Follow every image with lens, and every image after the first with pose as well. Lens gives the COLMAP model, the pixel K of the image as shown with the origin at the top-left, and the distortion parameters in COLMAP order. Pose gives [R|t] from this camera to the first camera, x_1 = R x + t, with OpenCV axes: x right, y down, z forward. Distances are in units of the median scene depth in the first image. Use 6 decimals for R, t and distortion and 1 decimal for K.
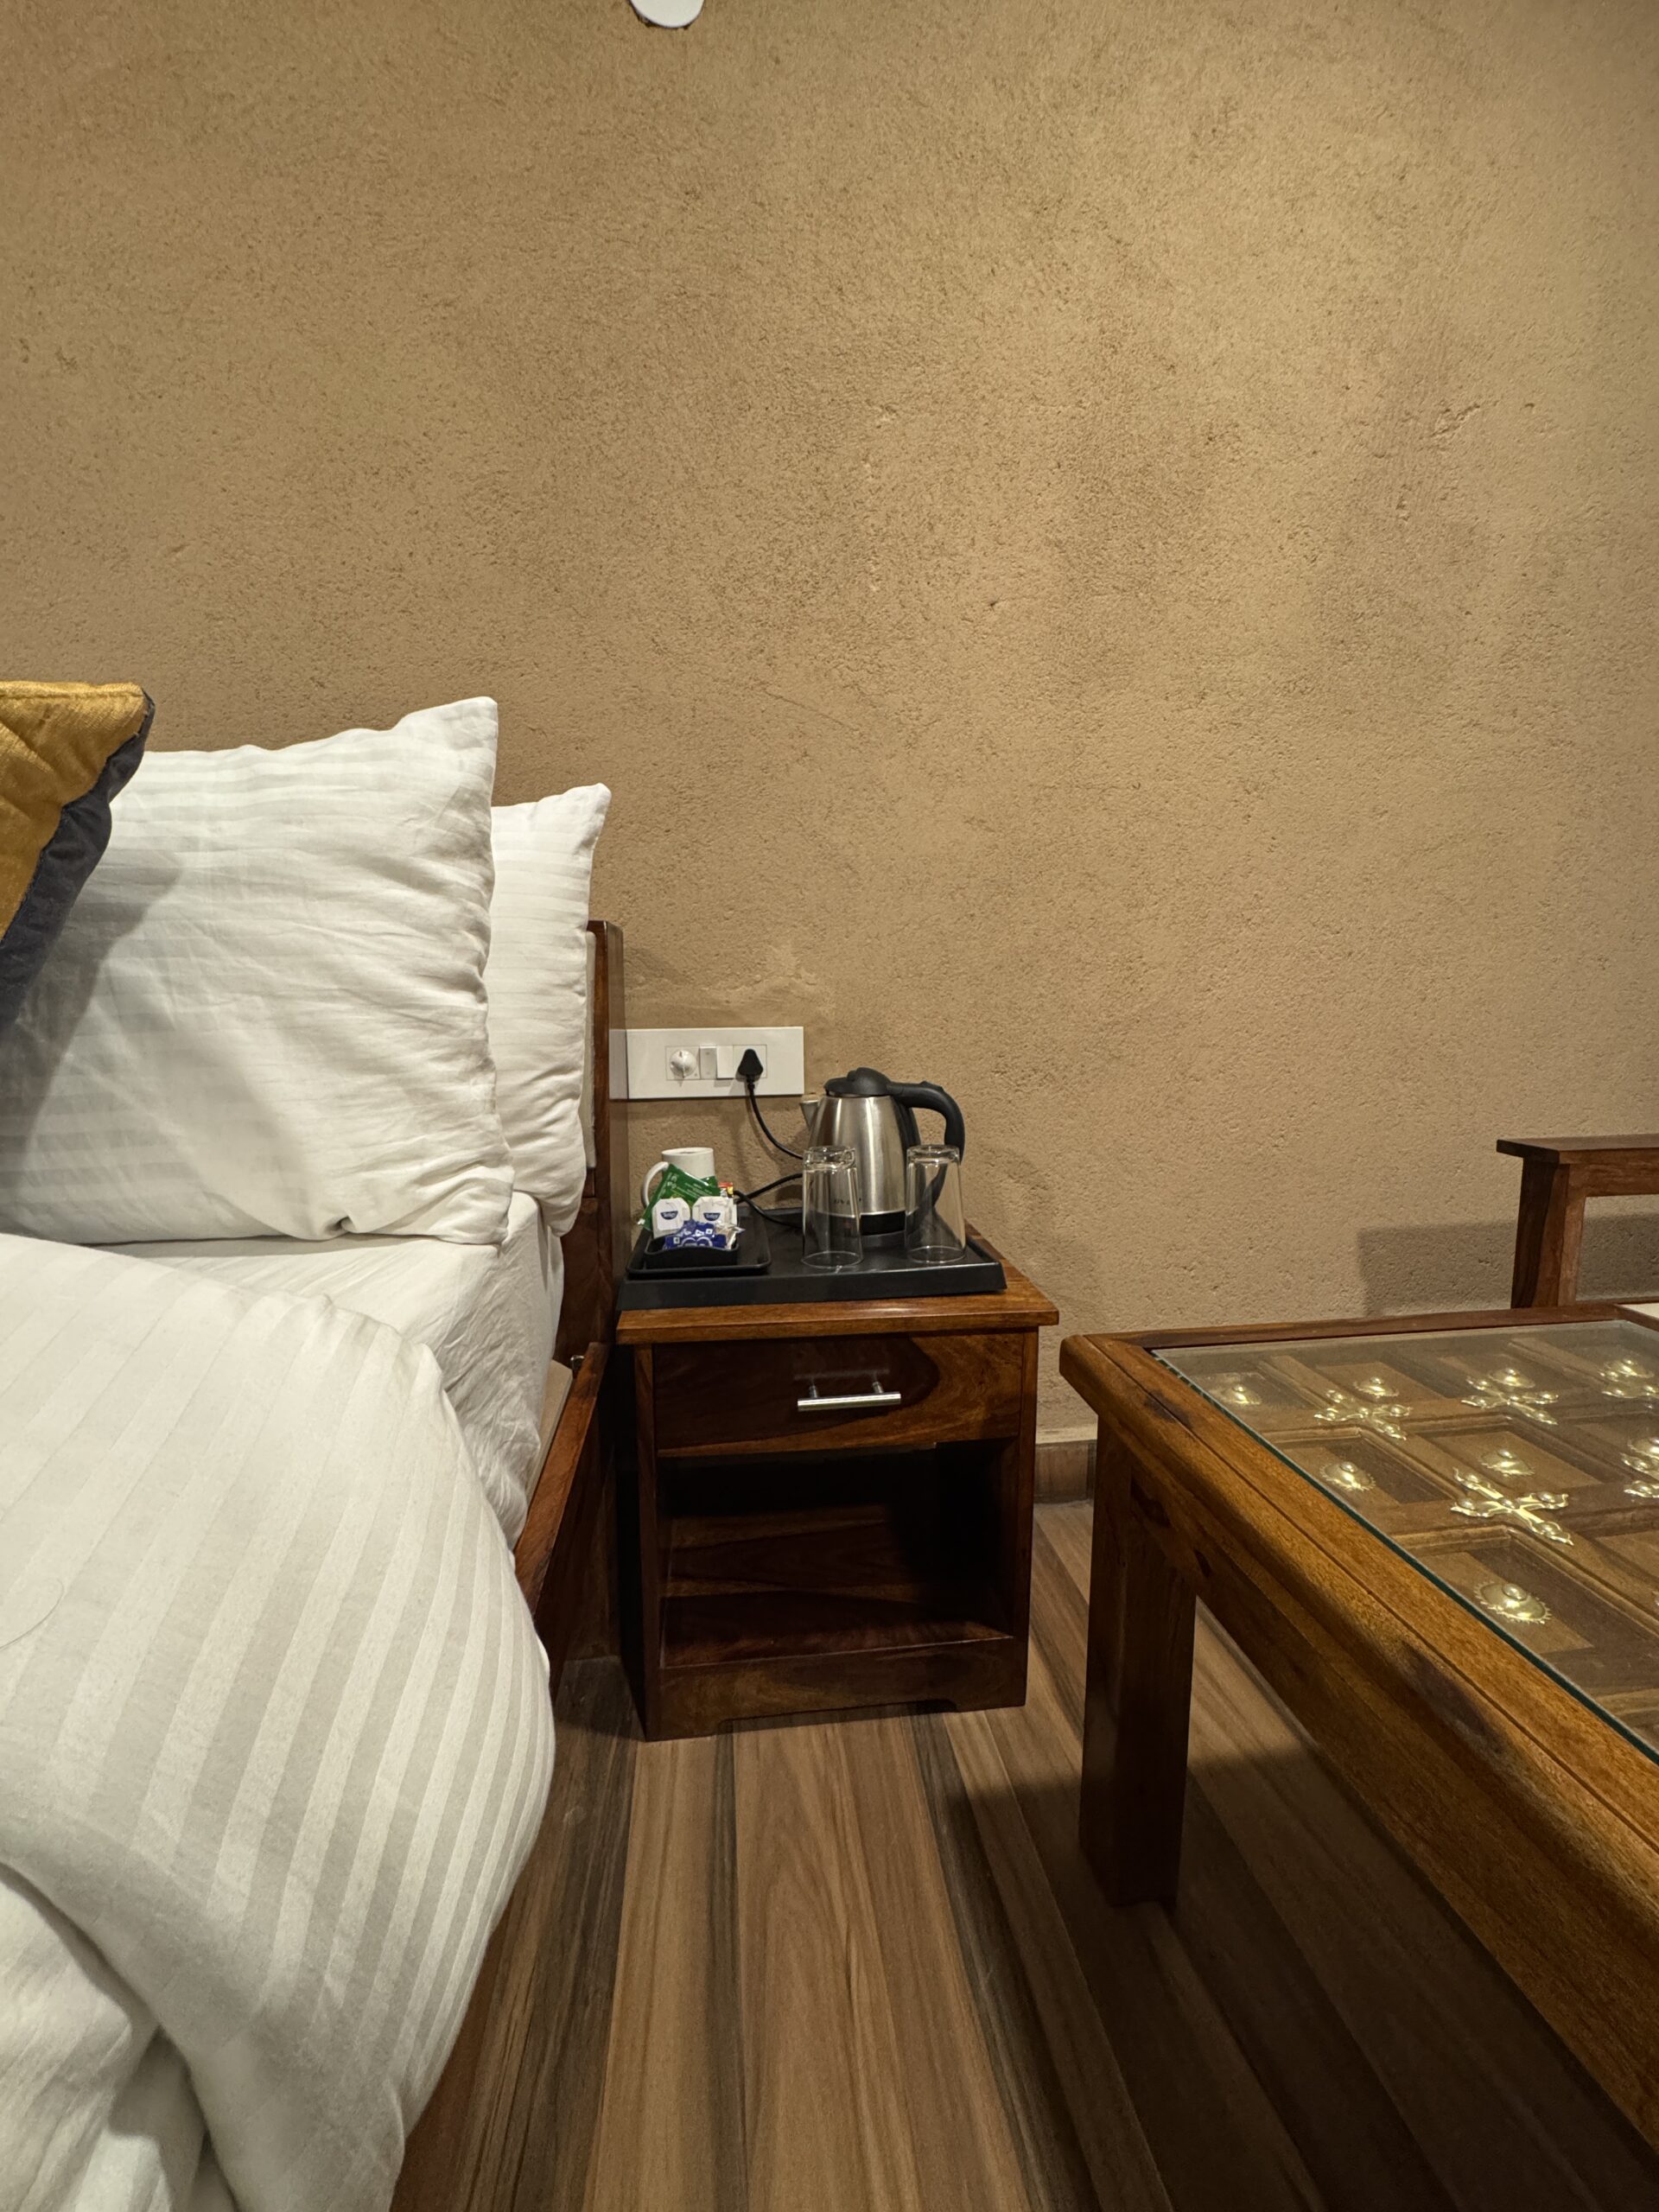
lens RADIAL K [[883.3, 0, 831.5], [0, 883.3, 1103.1], [0, 0, 1]] dist [-0.001638, 0.000779]
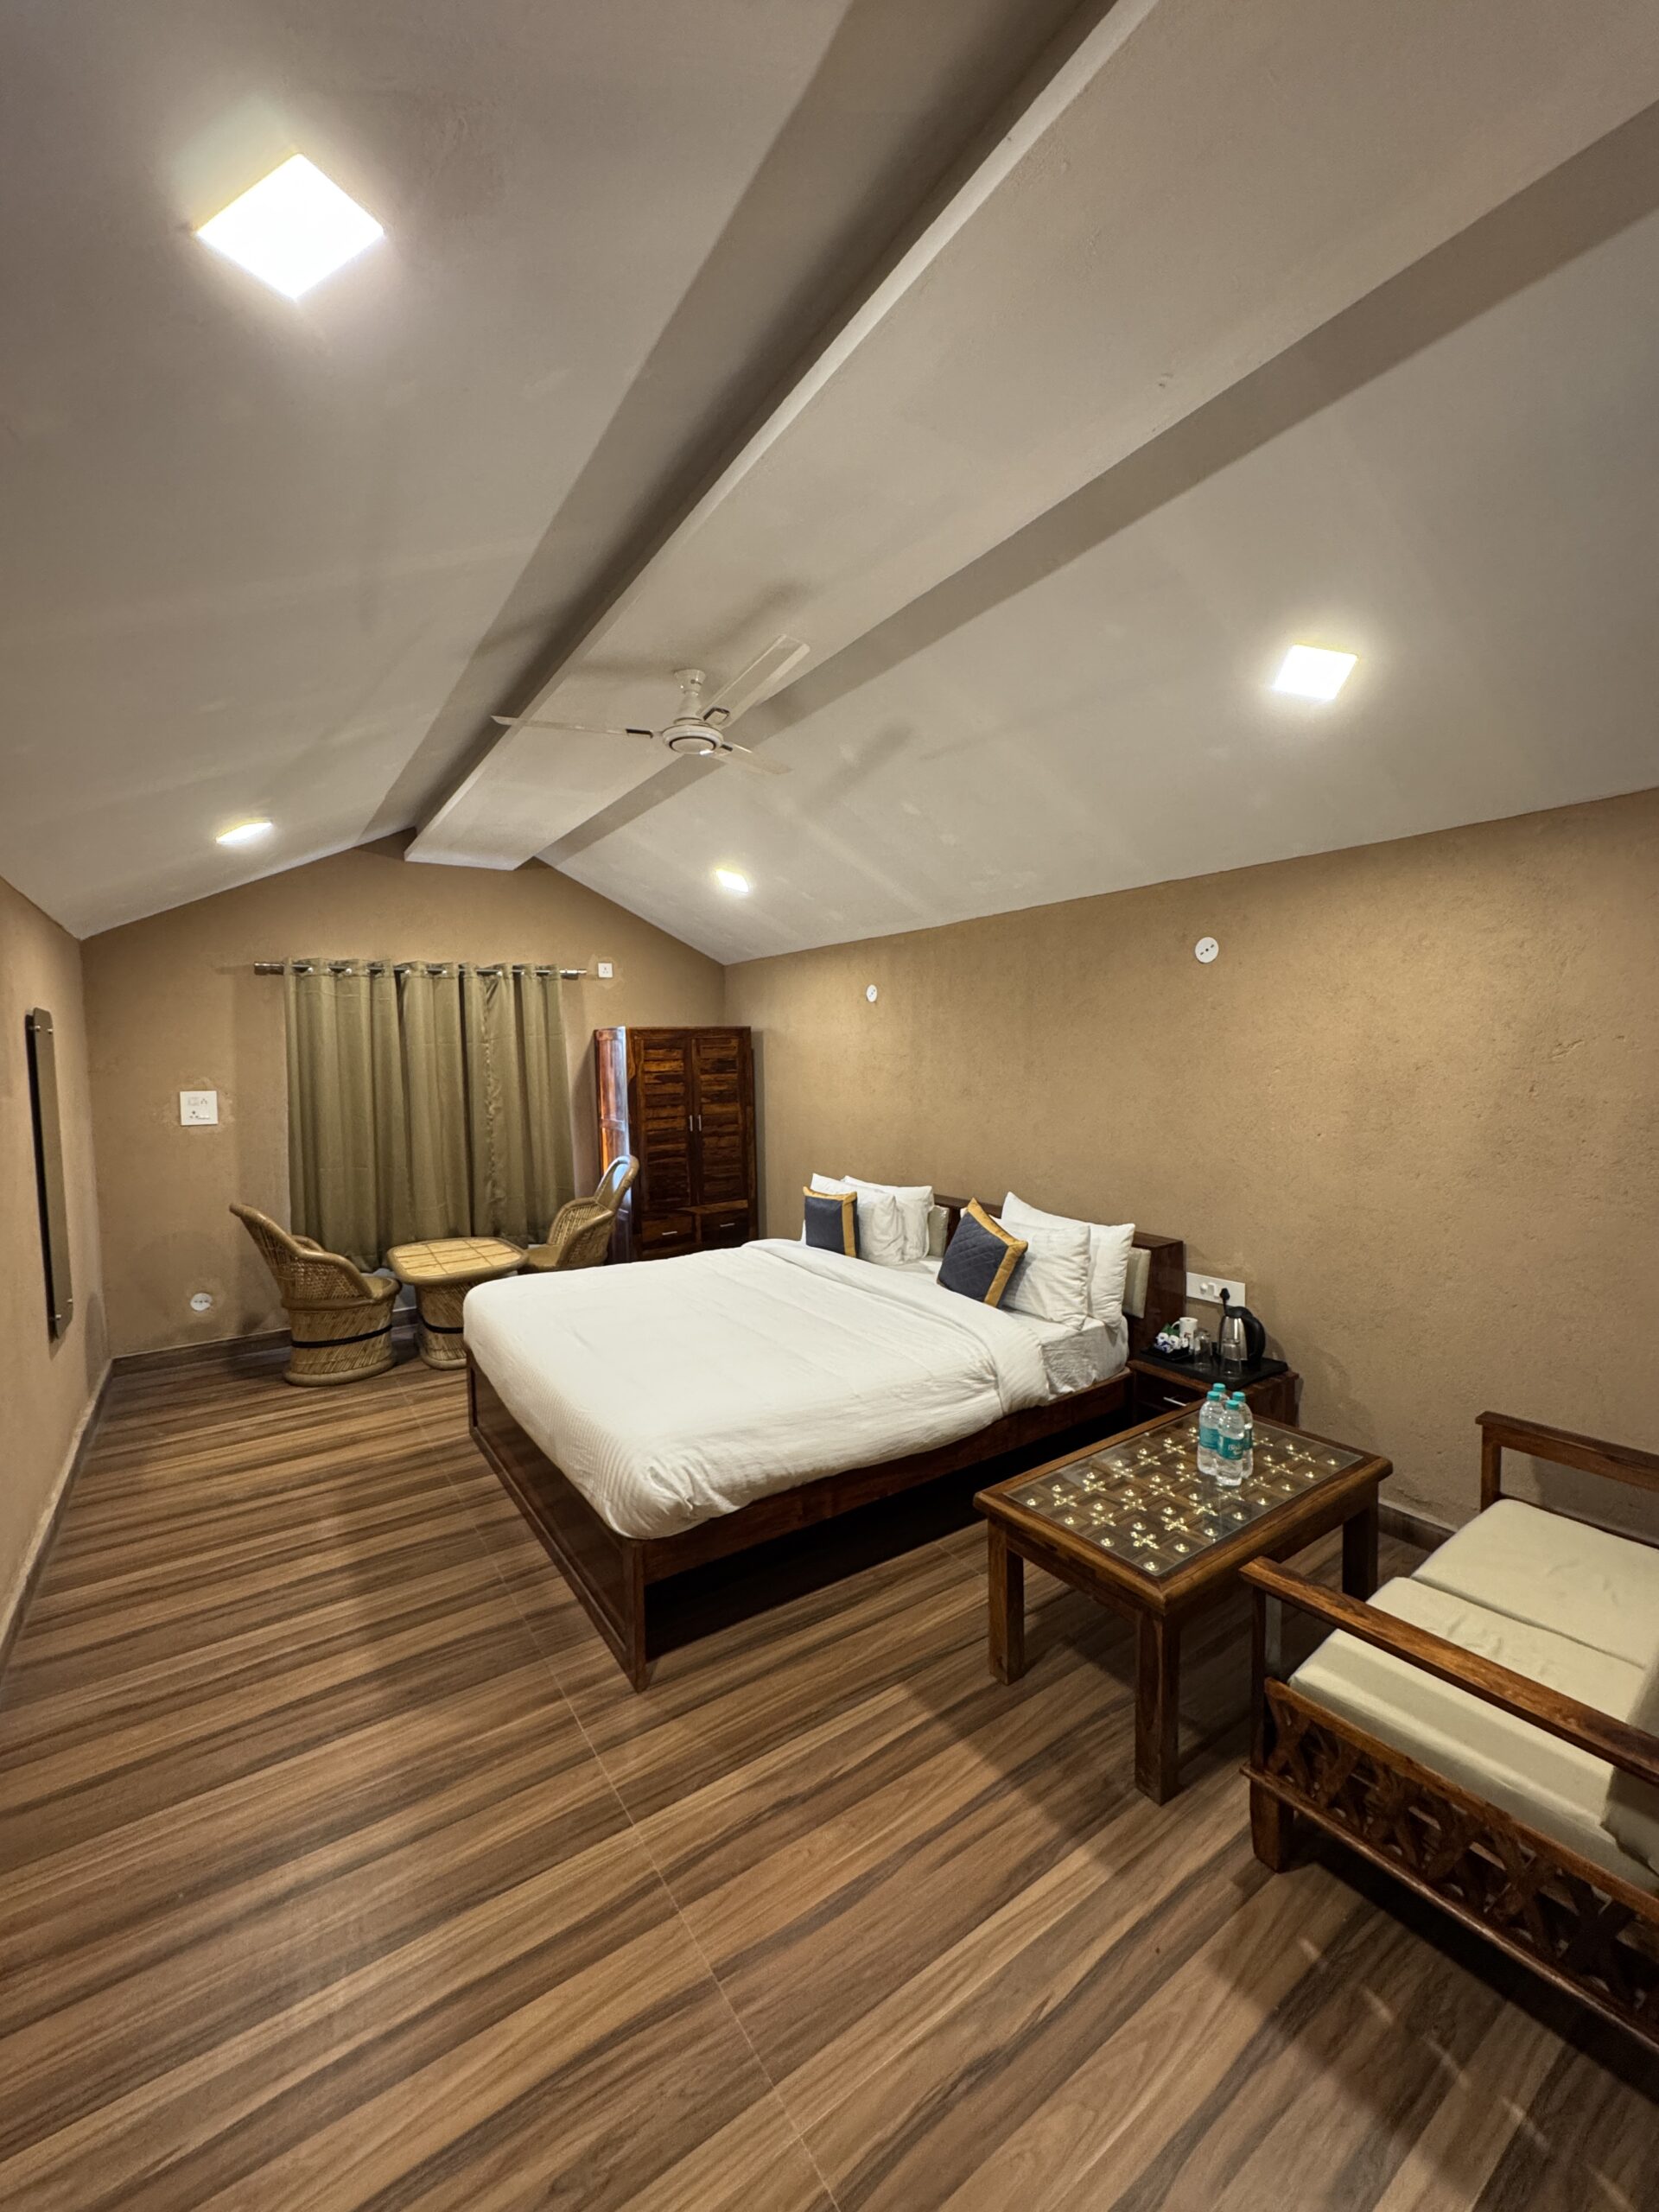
lens RADIAL K [[883.3, 0, 831.5], [0, 883.3, 1103.1], [0, 0, 1]] dist [-0.001638, 0.000779]
pose [[0.449483, 0.038522, -0.892458, 1.841479], [-0.087228, 0.996188, -0.000932, -0.540365], [0.889020, 0.078266, 0.451130, -1.417526]]
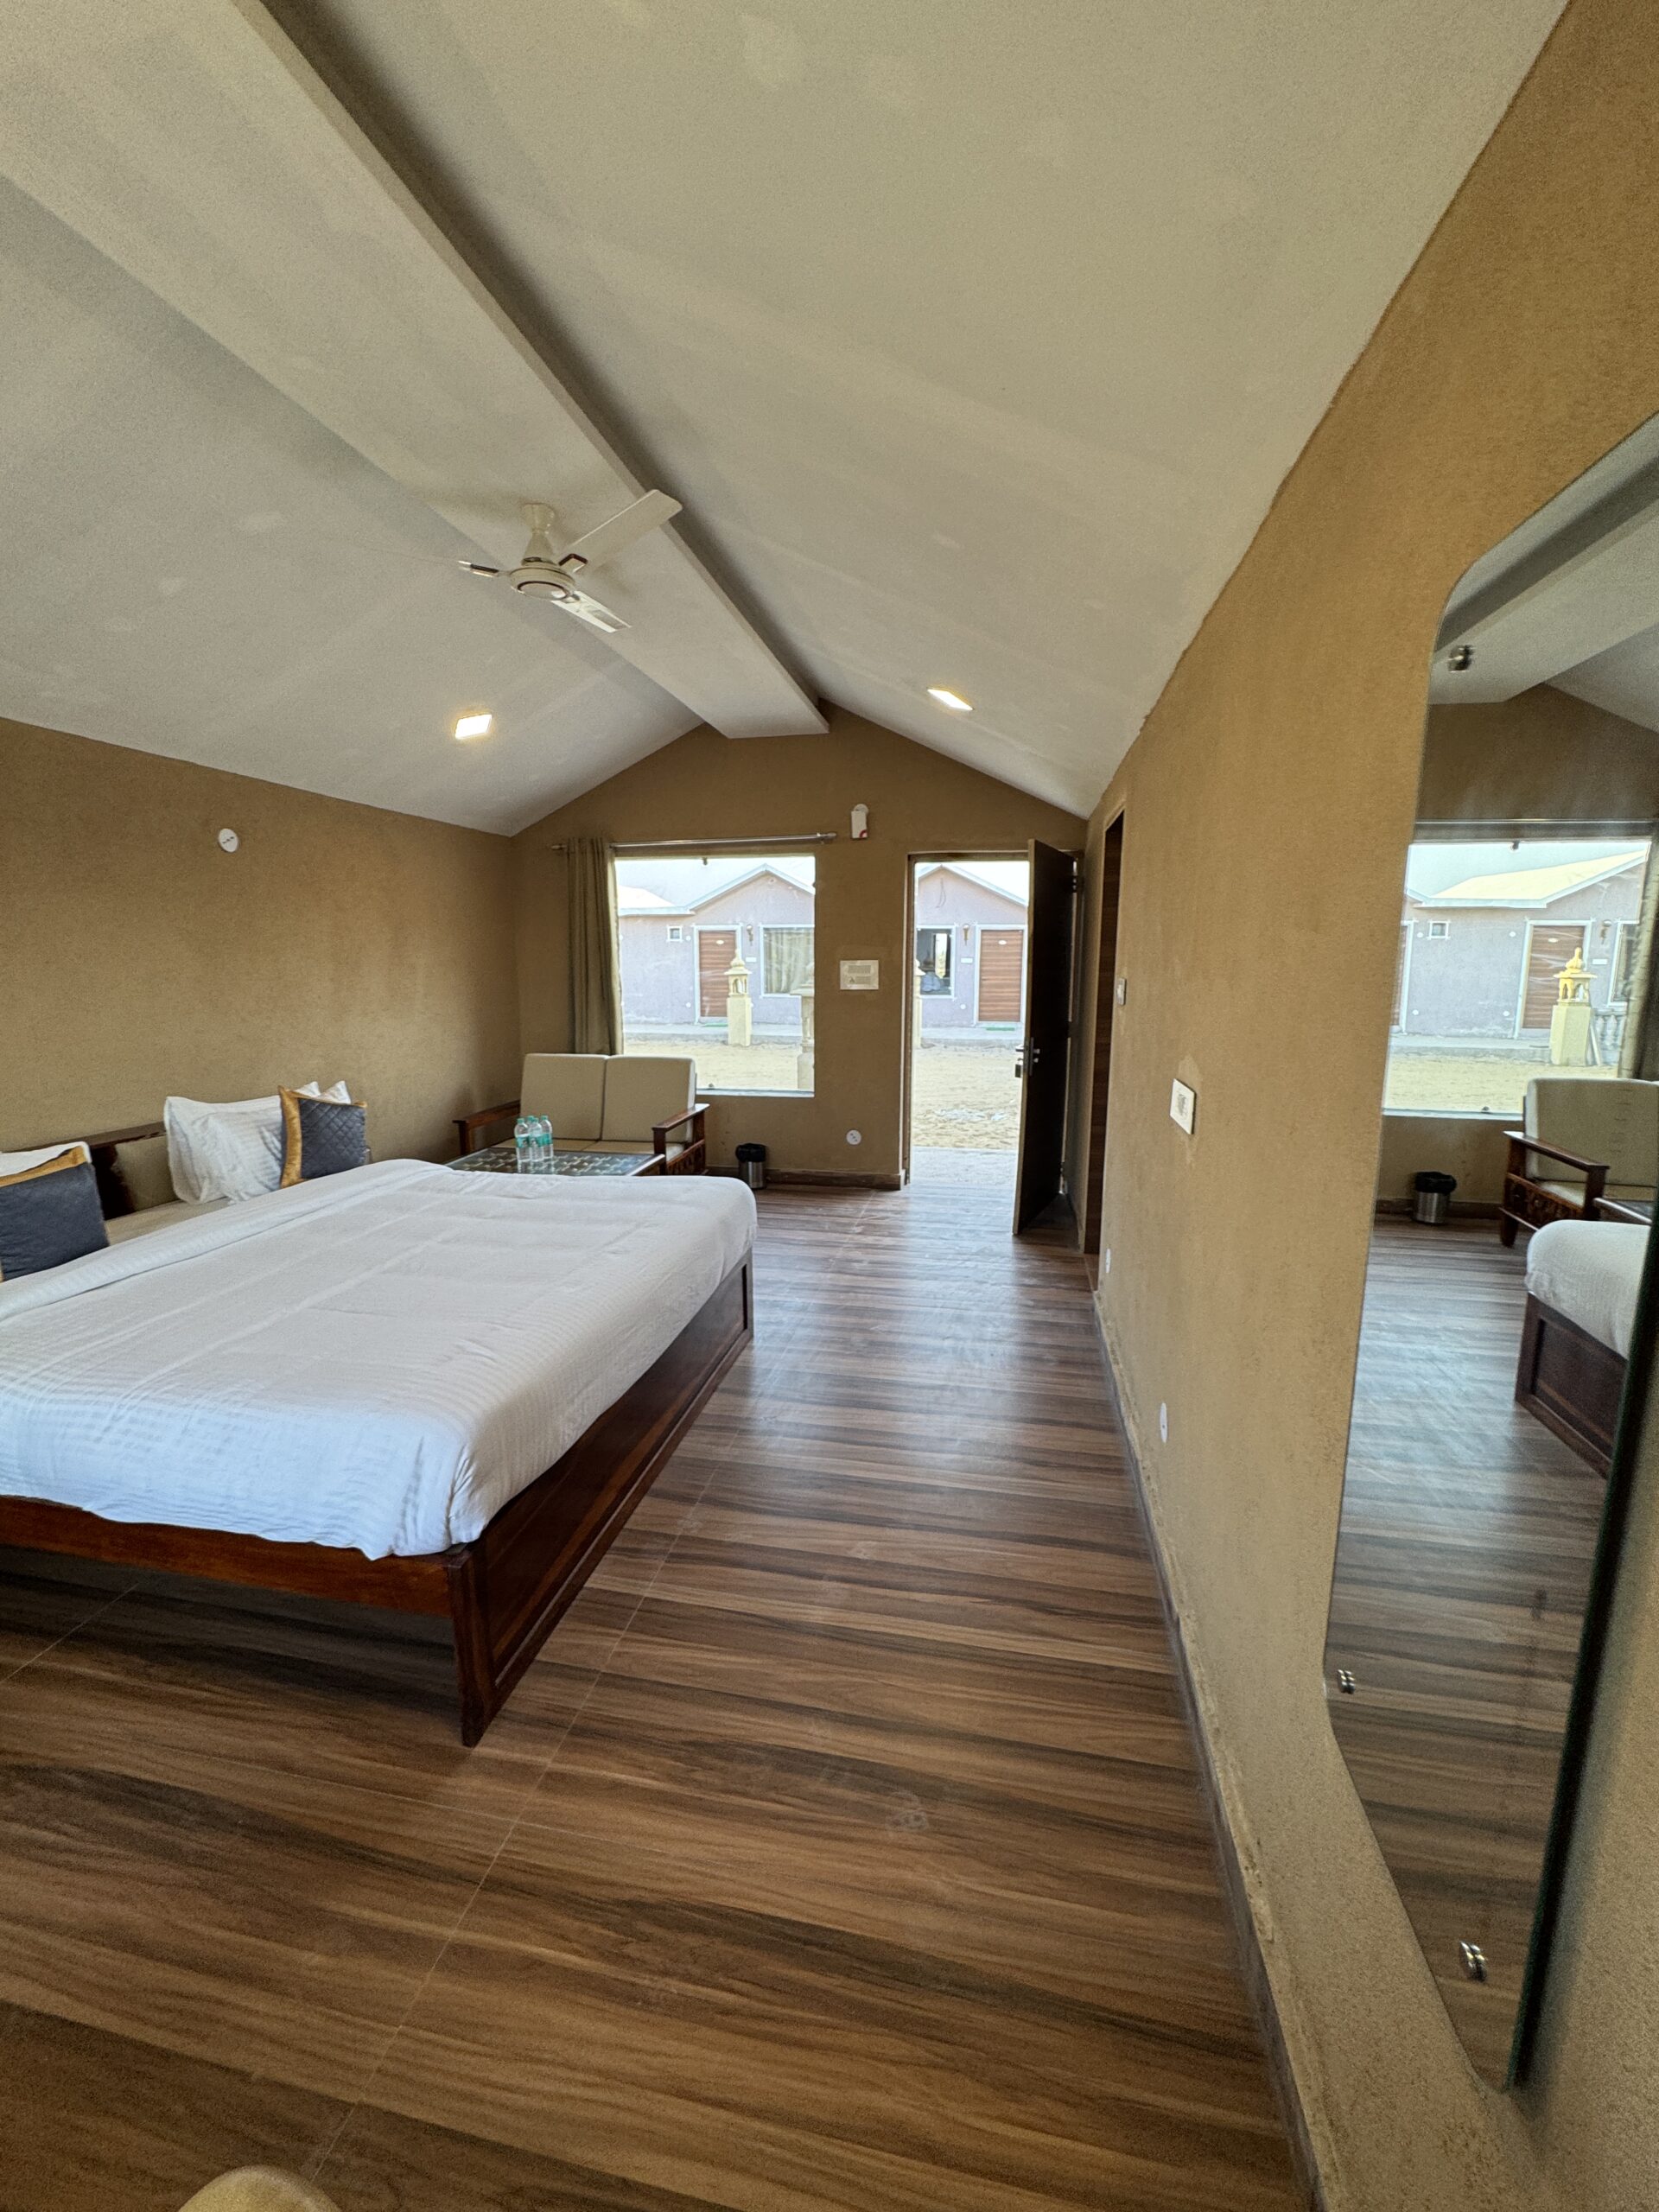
lens RADIAL K [[883.3, 0, 831.5], [0, 883.3, 1103.1], [0, 0, 1]] dist [-0.001638, 0.000779]
pose [[0.323681, -0.159370, 0.932648, -2.580605], [0.117461, 0.984855, 0.127525, -0.364487], [-0.938847, 0.068273, 0.337498, -2.143916]]
